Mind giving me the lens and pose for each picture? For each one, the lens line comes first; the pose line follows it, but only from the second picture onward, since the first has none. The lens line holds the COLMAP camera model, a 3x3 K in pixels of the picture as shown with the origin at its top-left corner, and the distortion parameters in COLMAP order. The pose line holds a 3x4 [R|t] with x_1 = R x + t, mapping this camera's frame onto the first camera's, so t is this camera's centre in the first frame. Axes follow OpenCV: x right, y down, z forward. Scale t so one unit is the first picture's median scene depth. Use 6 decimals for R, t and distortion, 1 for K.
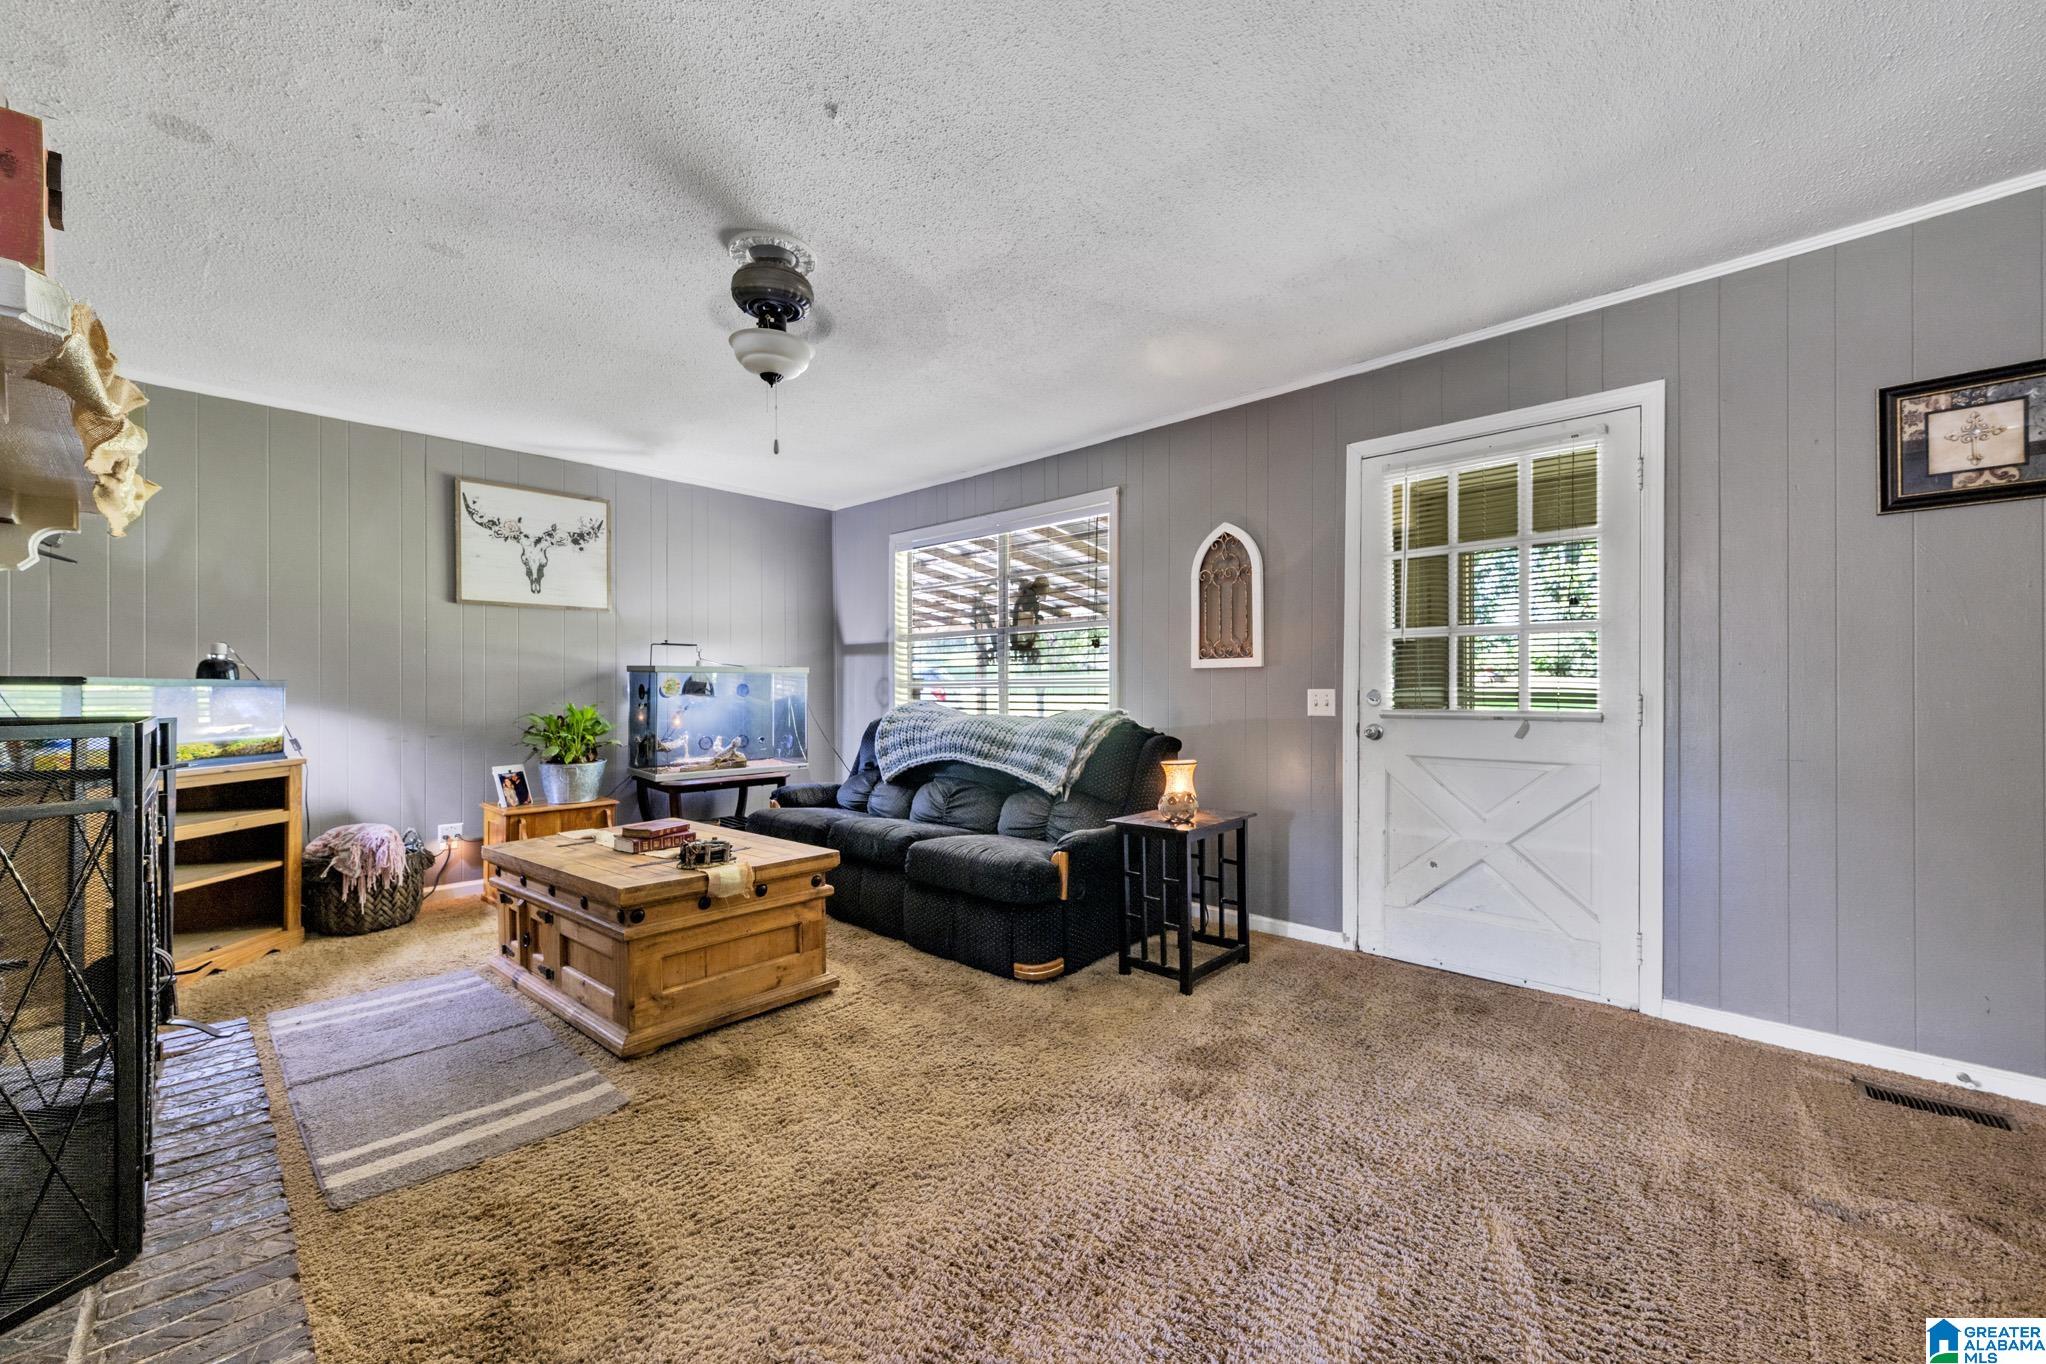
lens RADIAL K [[805.4, 0, 1022.6], [0, 805.4, 691.5], [0, 0, 1]] dist [0.002436, -0.000192]
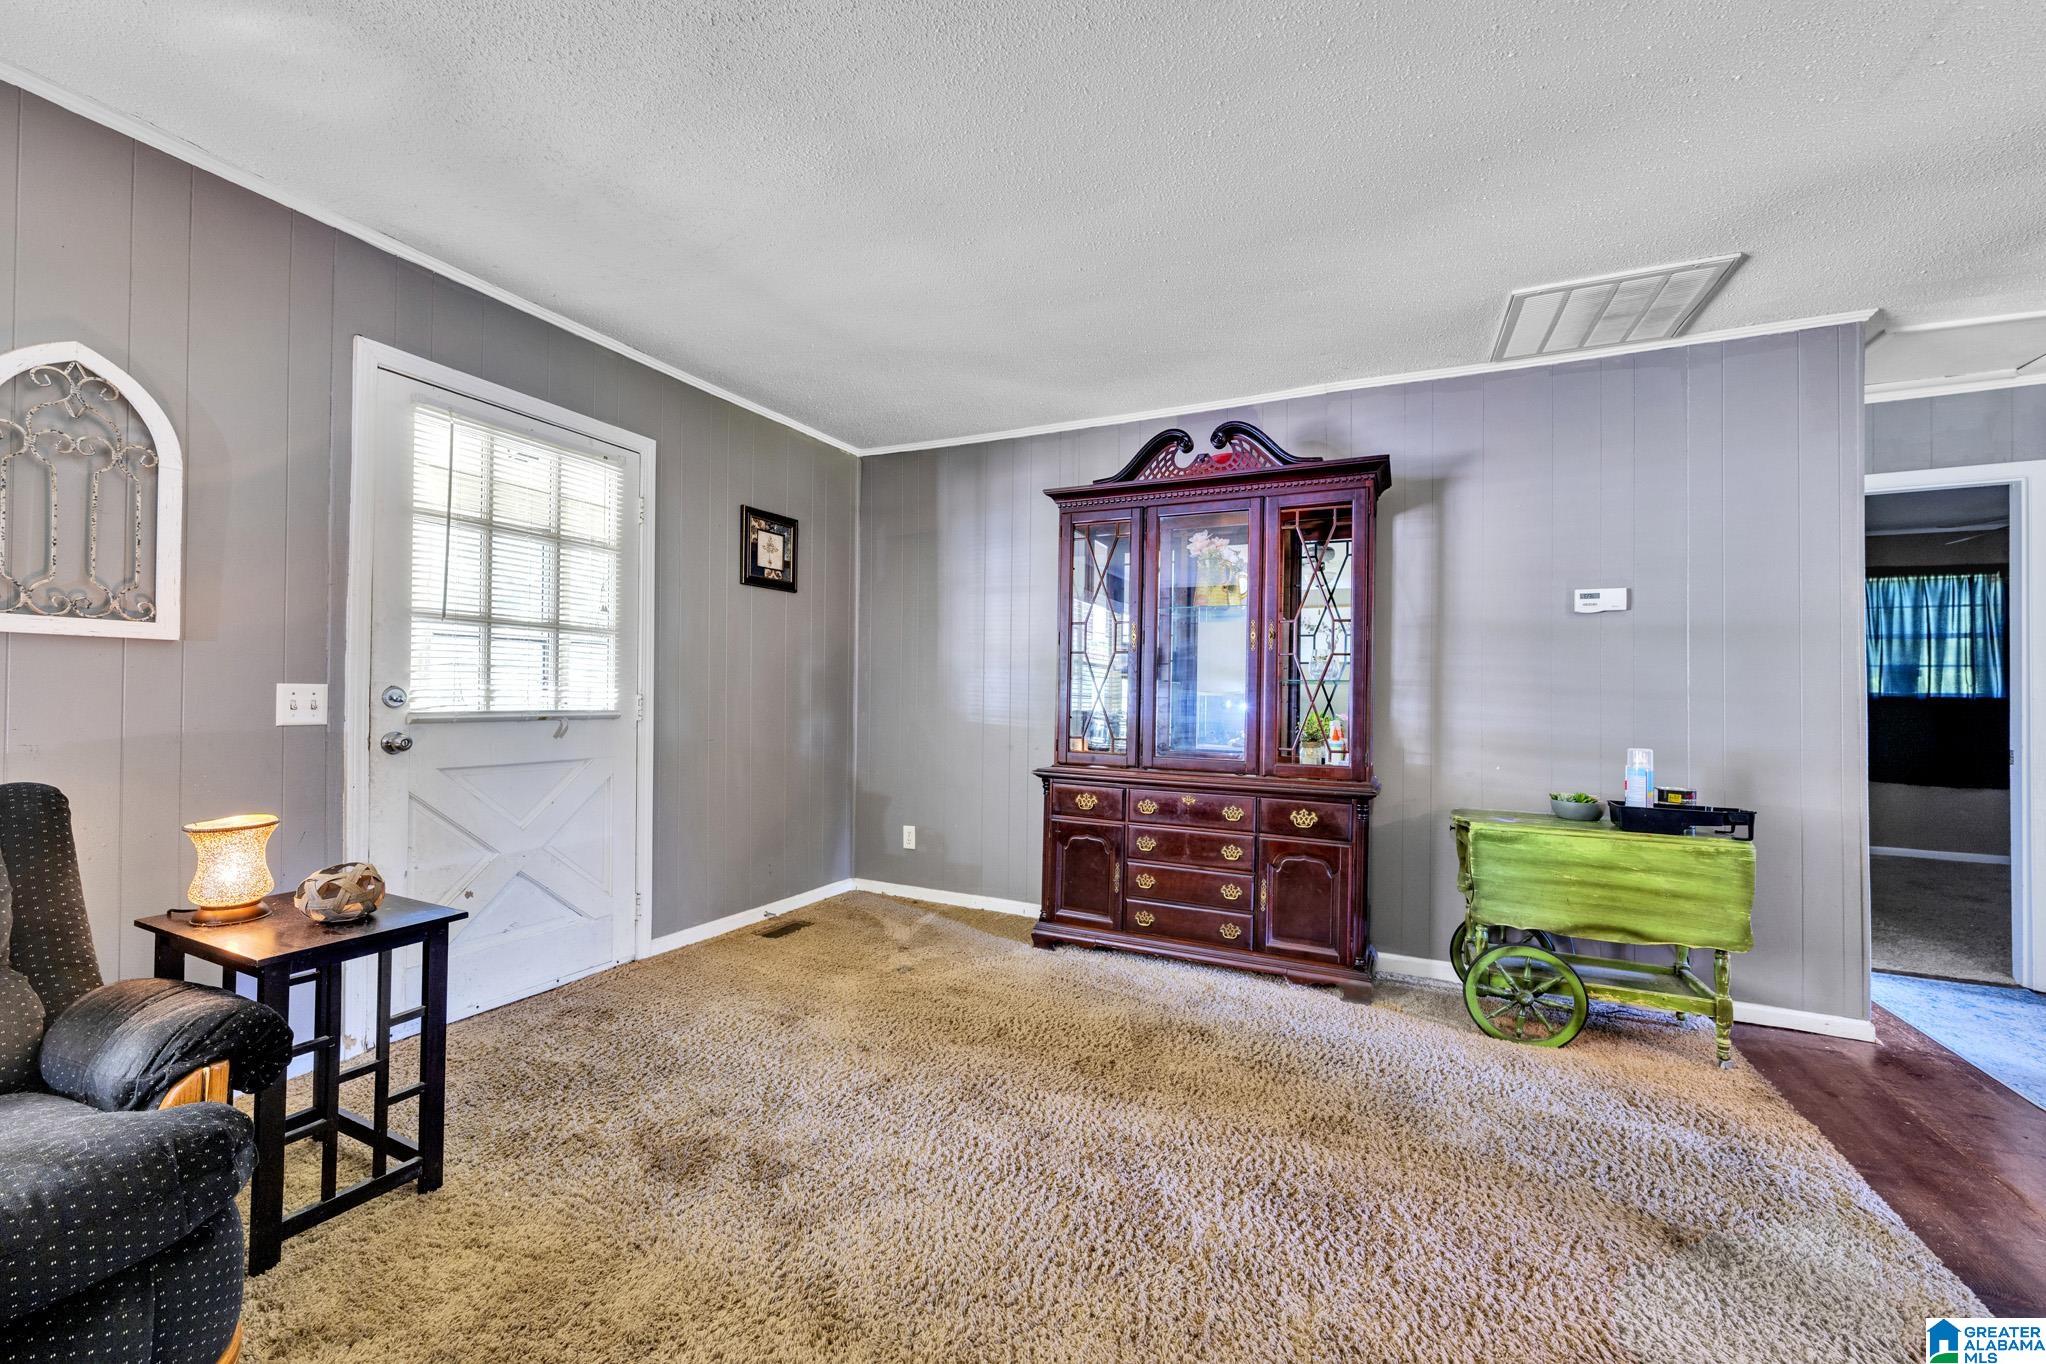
lens RADIAL K [[805.4, 0, 1020.3], [0, 805.4, 688.9], [0, 0, 1]] dist [0.002436, -0.000192]
pose [[-0.301241, 0.004533, 0.953537, -0.505068], [-0.016007, 0.999824, -0.009811, -0.001831], [-0.953414, -0.018219, -0.301115, 0.757275]]
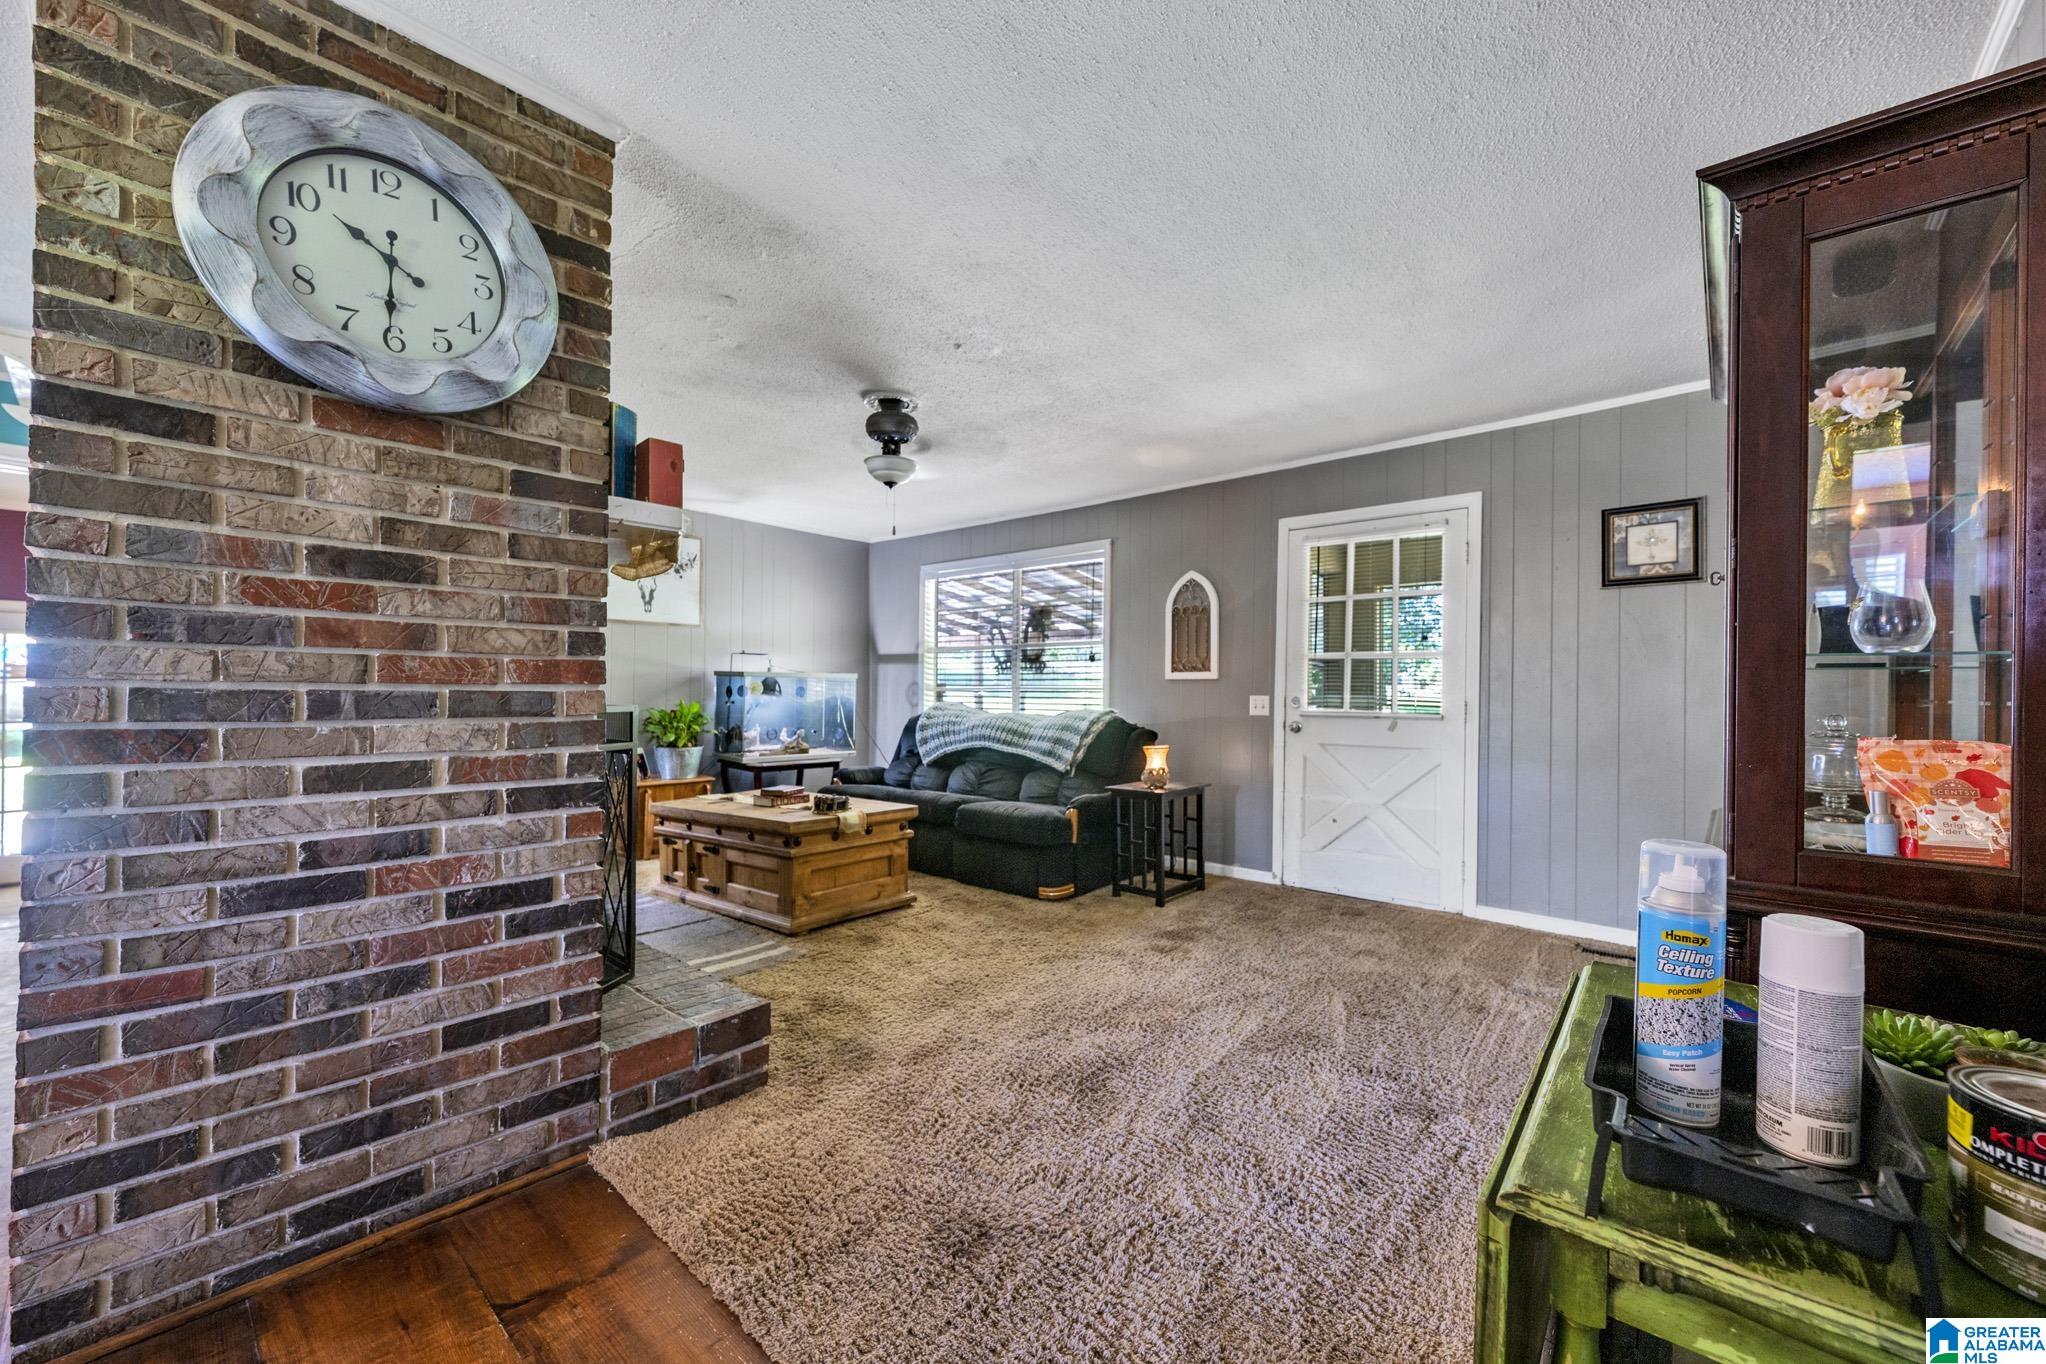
lens RADIAL K [[805.4, 0, 1020.9], [0, 805.4, 690.1], [0, 0, 1]] dist [0.002436, -0.000192]
pose [[0.999407, 0.011680, 0.032395, -0.094873], [-0.011460, 0.999910, -0.006961, 0.002204], [-0.032474, 0.006585, 0.999451, -0.424556]]
